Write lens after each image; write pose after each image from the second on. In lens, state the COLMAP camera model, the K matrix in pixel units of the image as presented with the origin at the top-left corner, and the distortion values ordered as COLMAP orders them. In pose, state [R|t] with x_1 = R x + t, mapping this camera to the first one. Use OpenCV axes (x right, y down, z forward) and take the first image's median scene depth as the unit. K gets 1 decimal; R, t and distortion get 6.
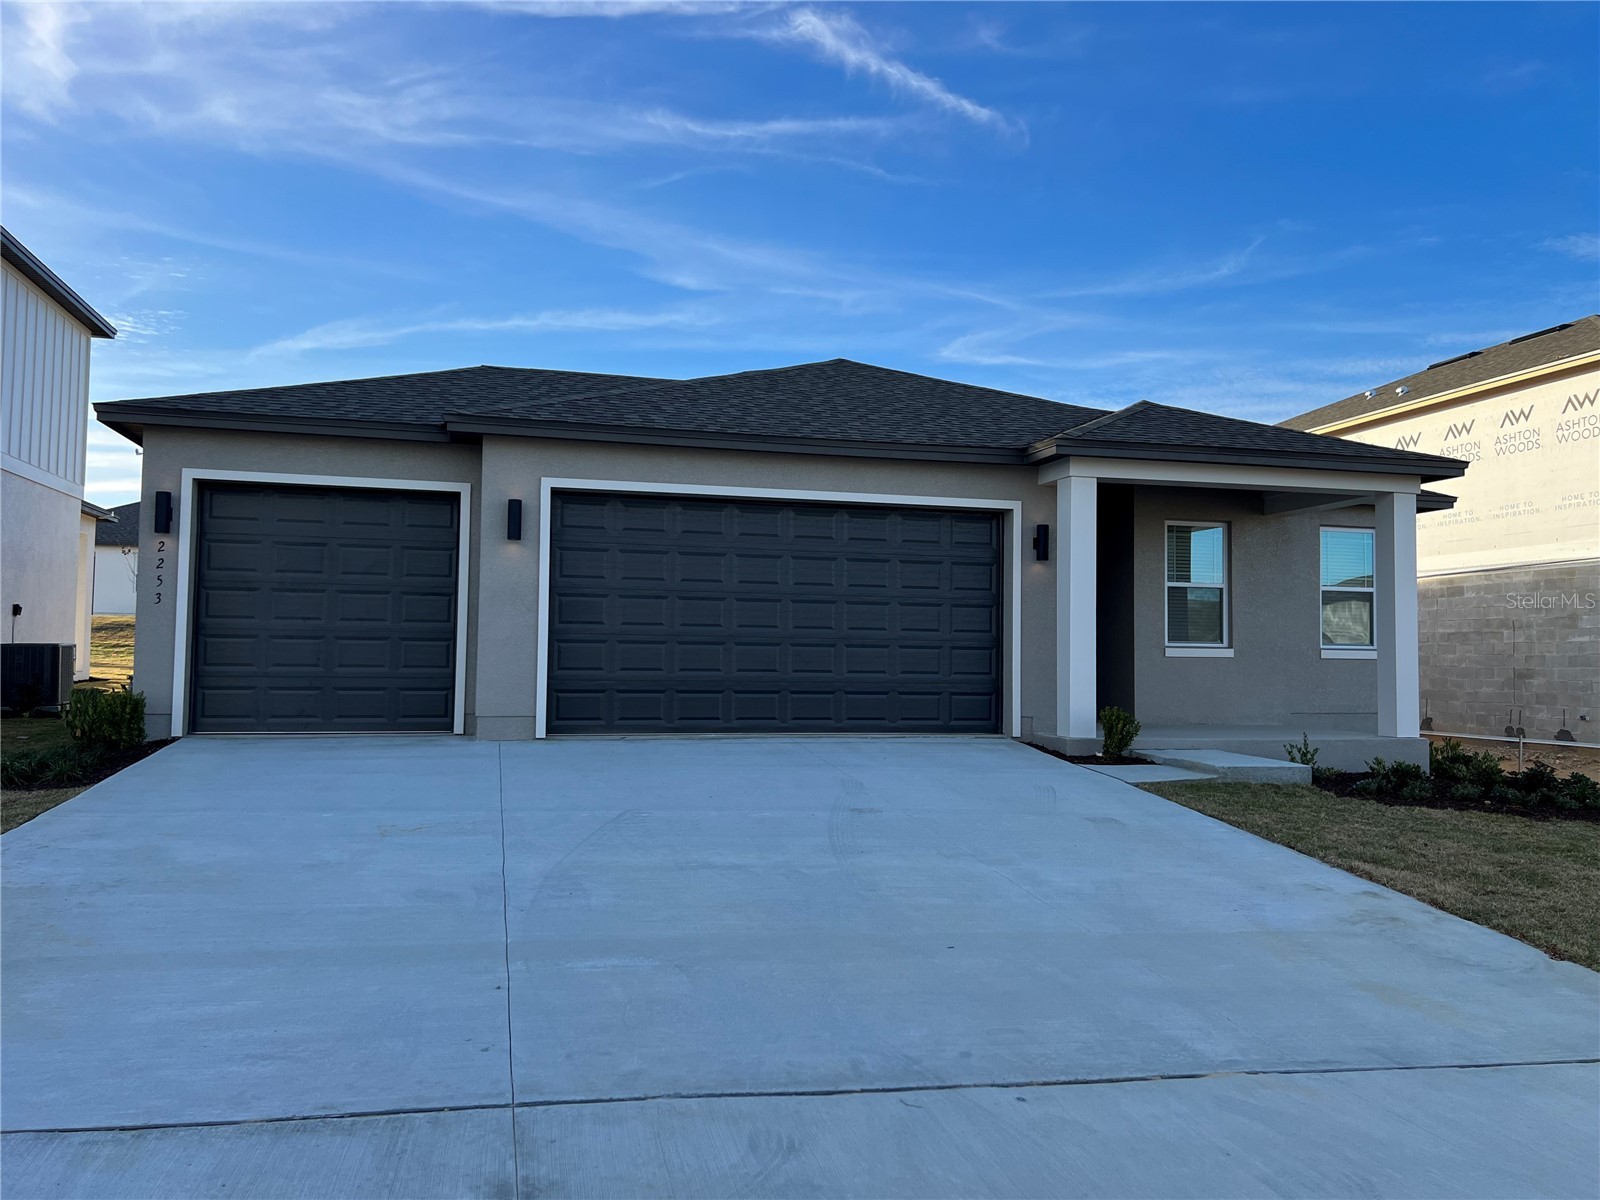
lens RADIAL K [[1200.9, 0, 796.0], [0, 1200.9, 648.3], [0, 0, 1]] dist [0.052119, -0.047681]
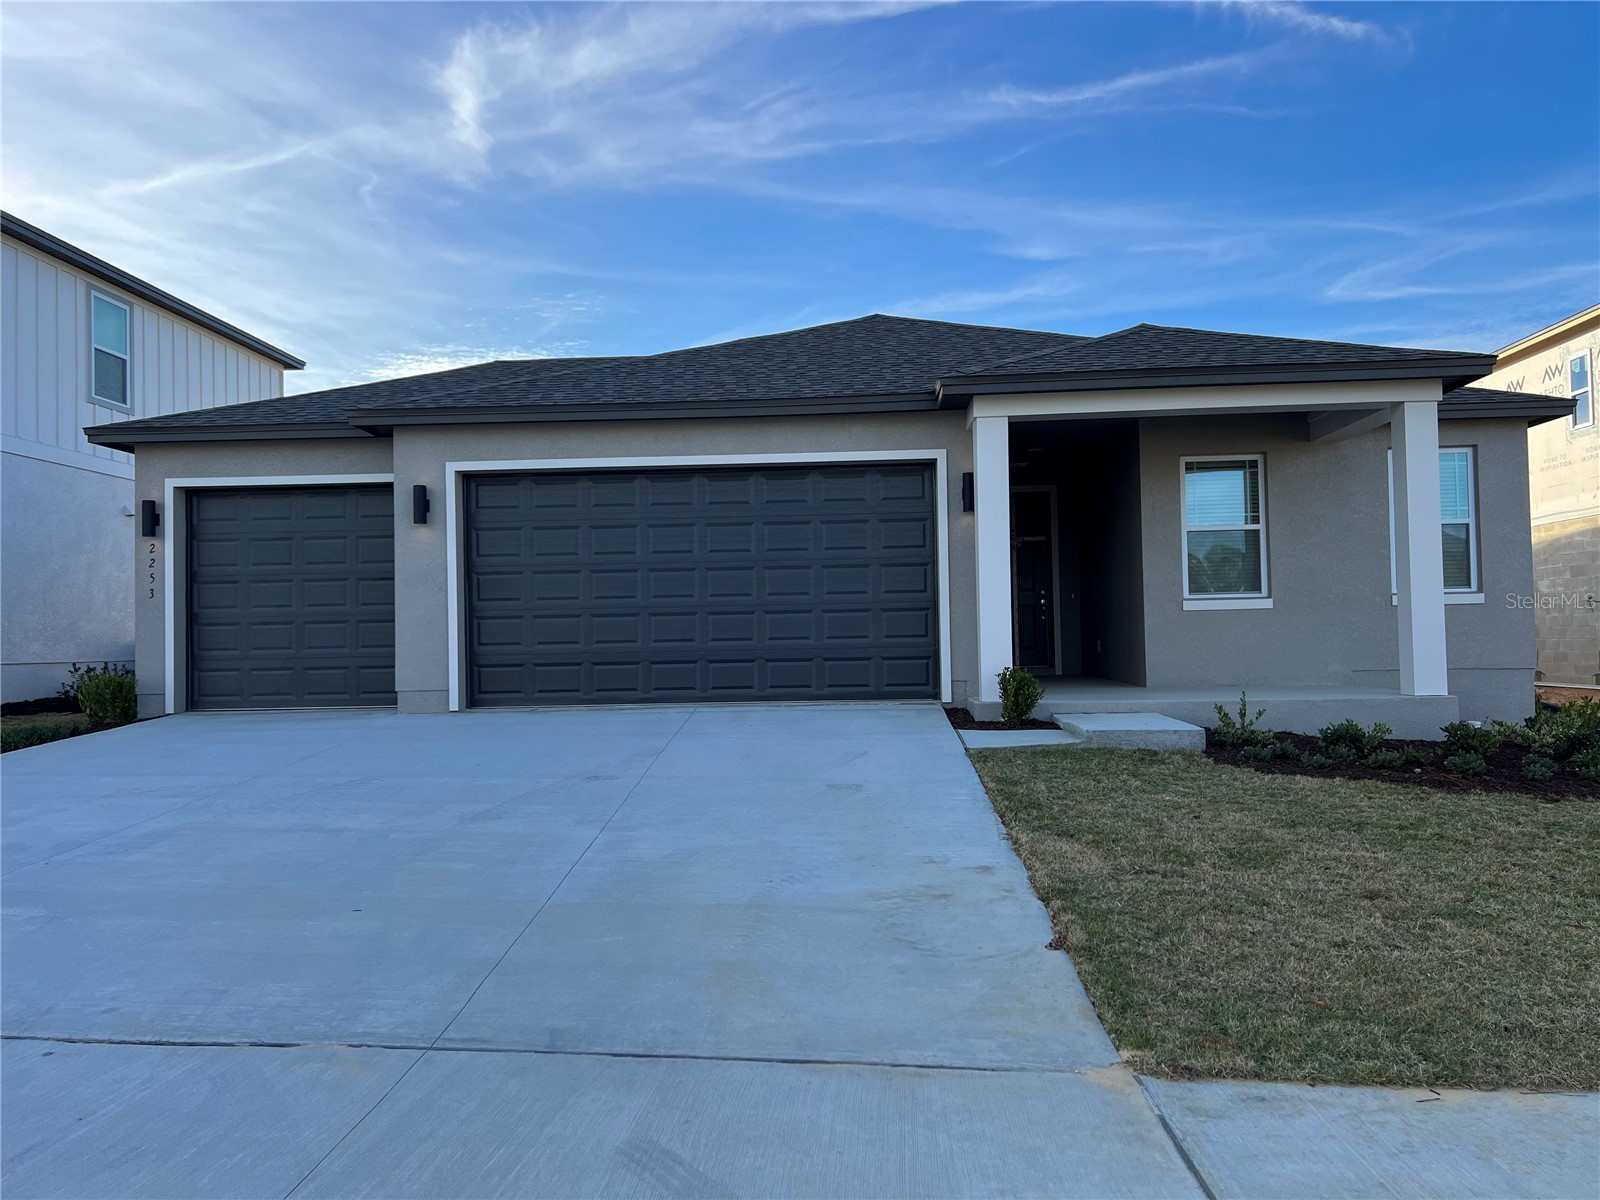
lens RADIAL K [[1210.1, 0, 800.0], [0, 1210.1, 600.0], [0, 0, 1]] dist [0.038988, -0.034642]
pose [[0.952301, -0.042346, -0.302209, 0.357686], [0.035134, 0.998954, -0.029264, 0.017937], [0.303132, 0.017250, 0.952792, 0.076249]]
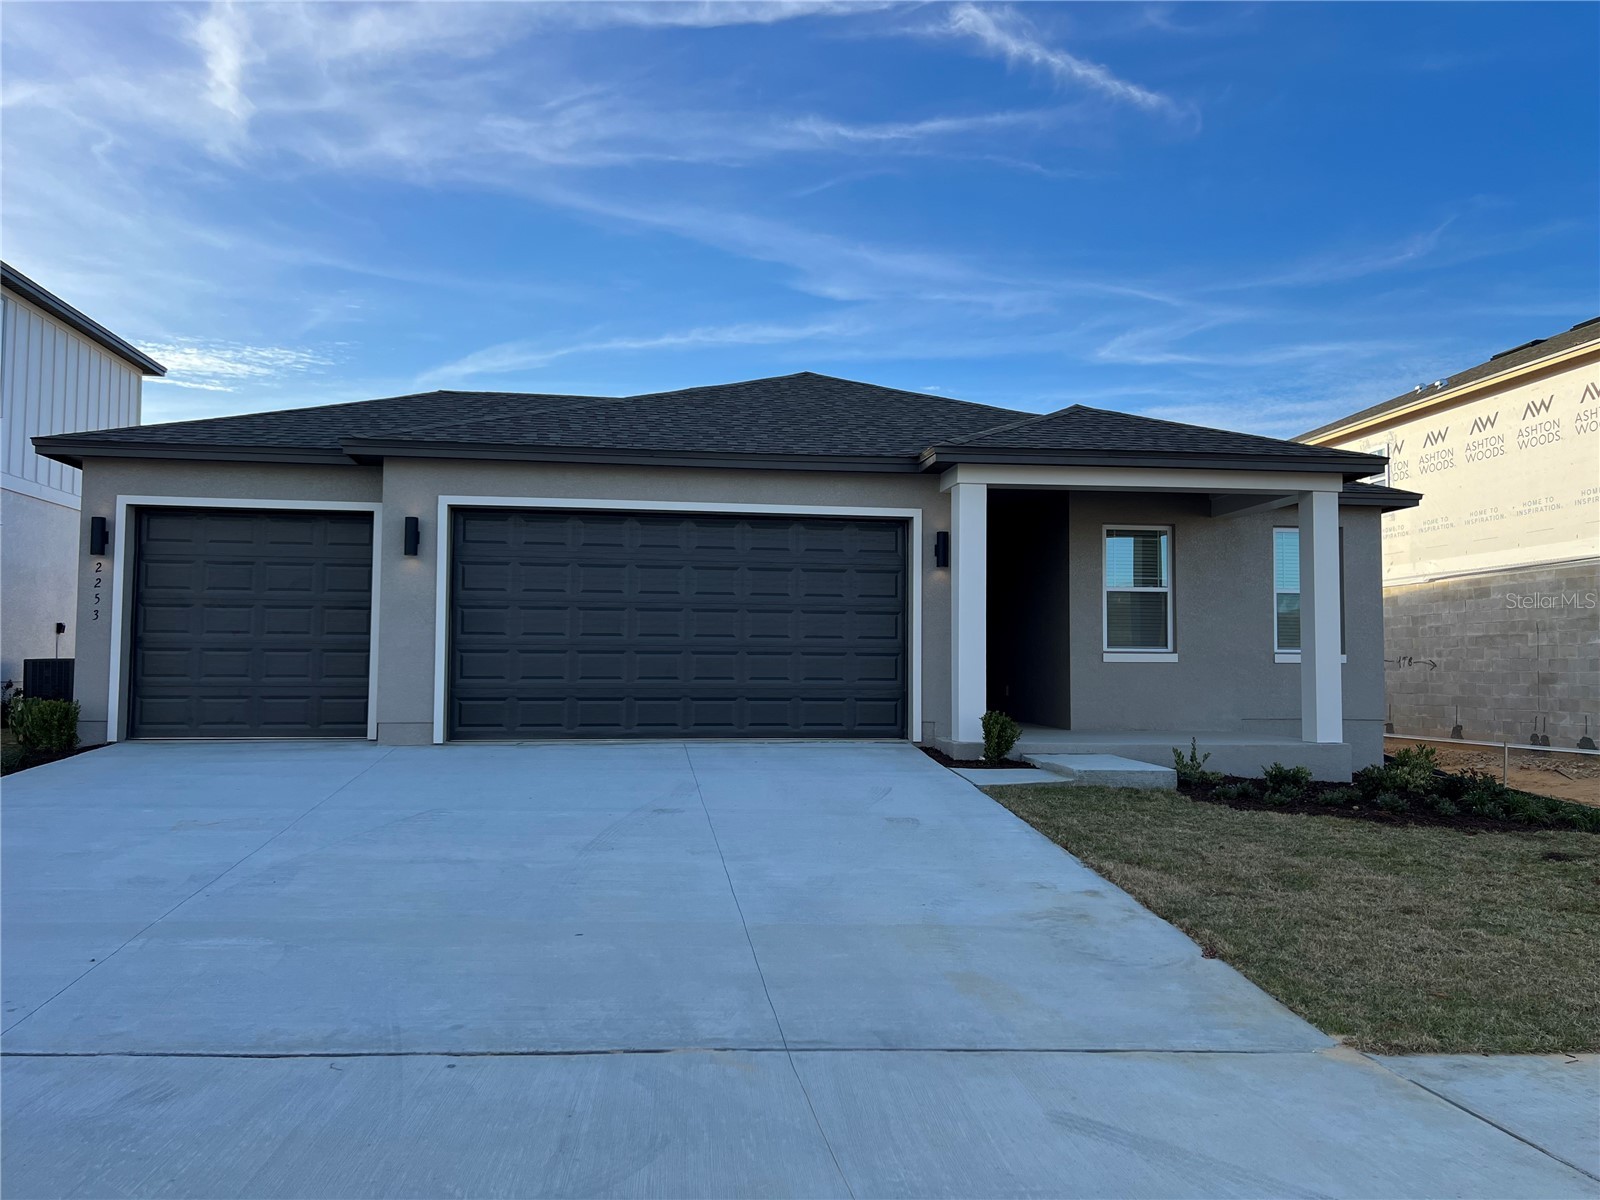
lens RADIAL K [[1206.5, 0, 808.2], [0, 1206.5, 628.6], [0, 0, 1]] dist [0.058005, -0.062347]
pose [[0.993483, -0.011149, -0.113433, 0.206522], [0.008079, 0.999590, -0.027487, 0.005820], [0.113693, 0.026391, 0.993165, -0.015085]]
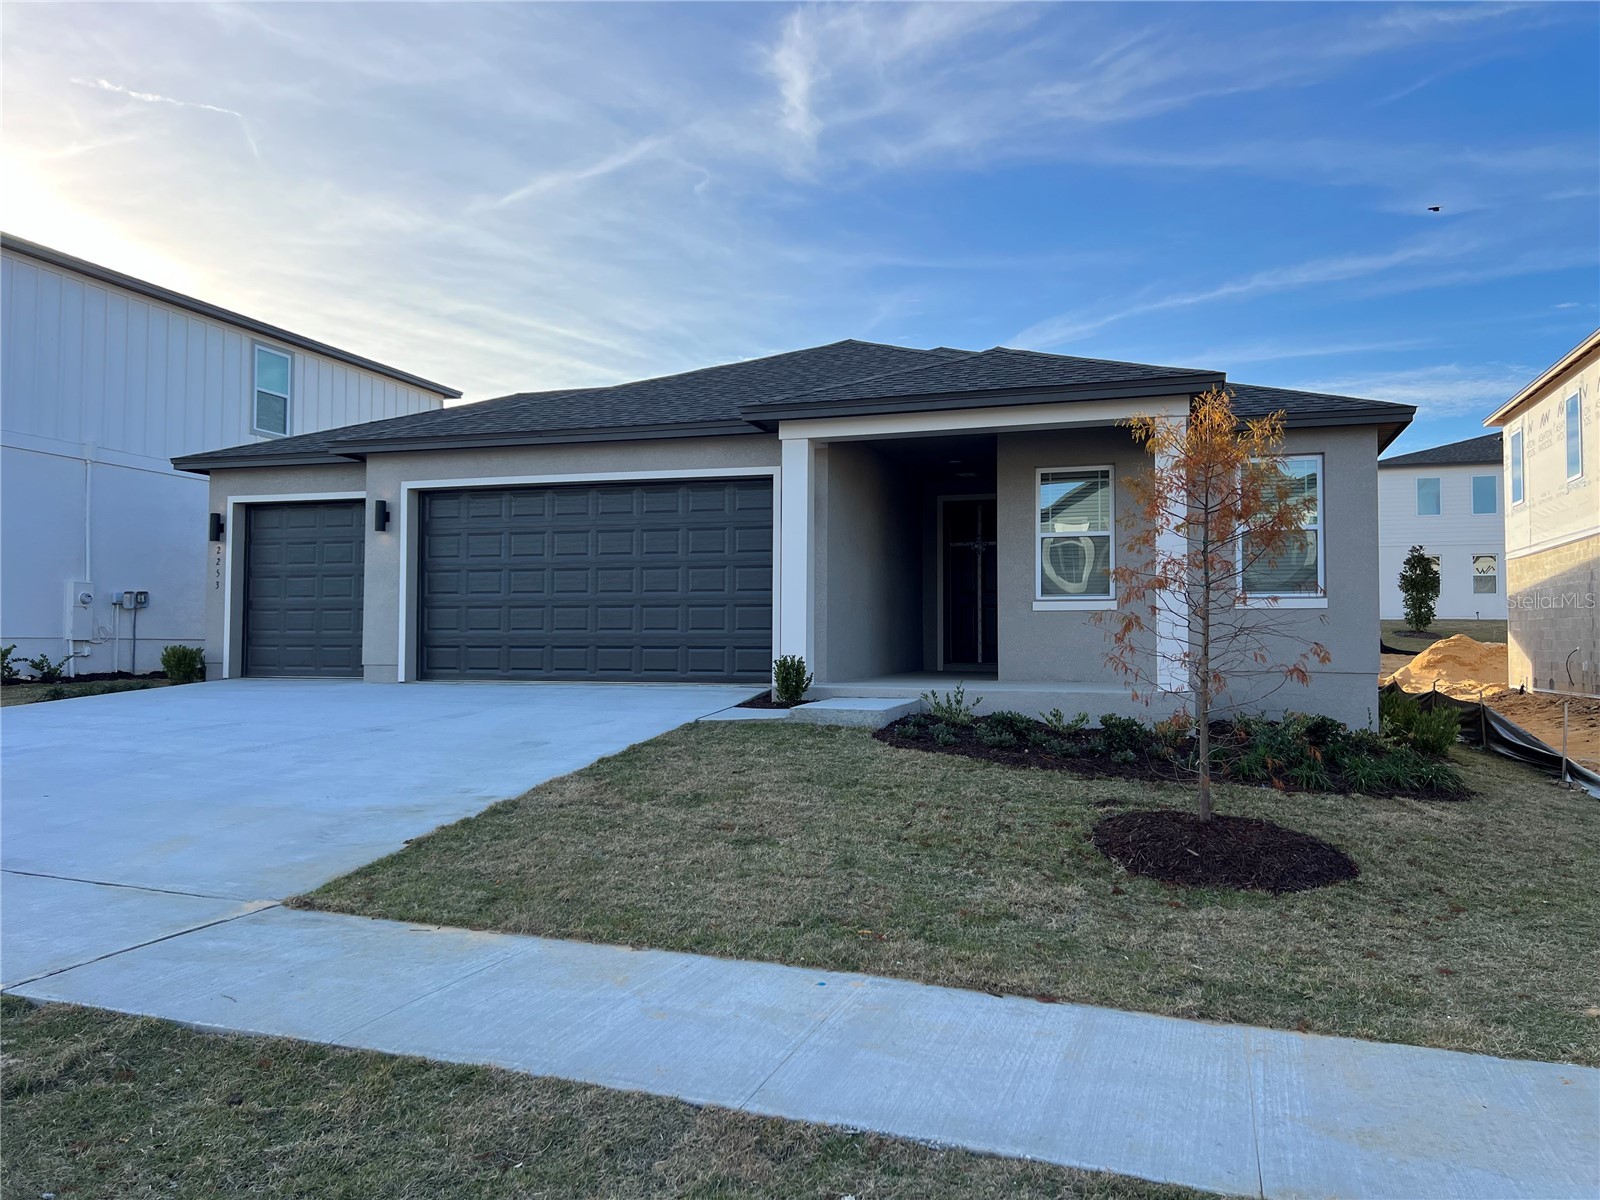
lens RADIAL K [[1220.8, 0, 803.3], [0, 1220.8, 659.2], [0, 0, 1]] dist [0.051213, -0.045093]
pose [[0.843975, -0.004953, -0.536359, 0.781858], [0.013136, 0.999848, 0.011437, 0.036900], [0.536221, -0.016698, 0.843912, 0.094910]]
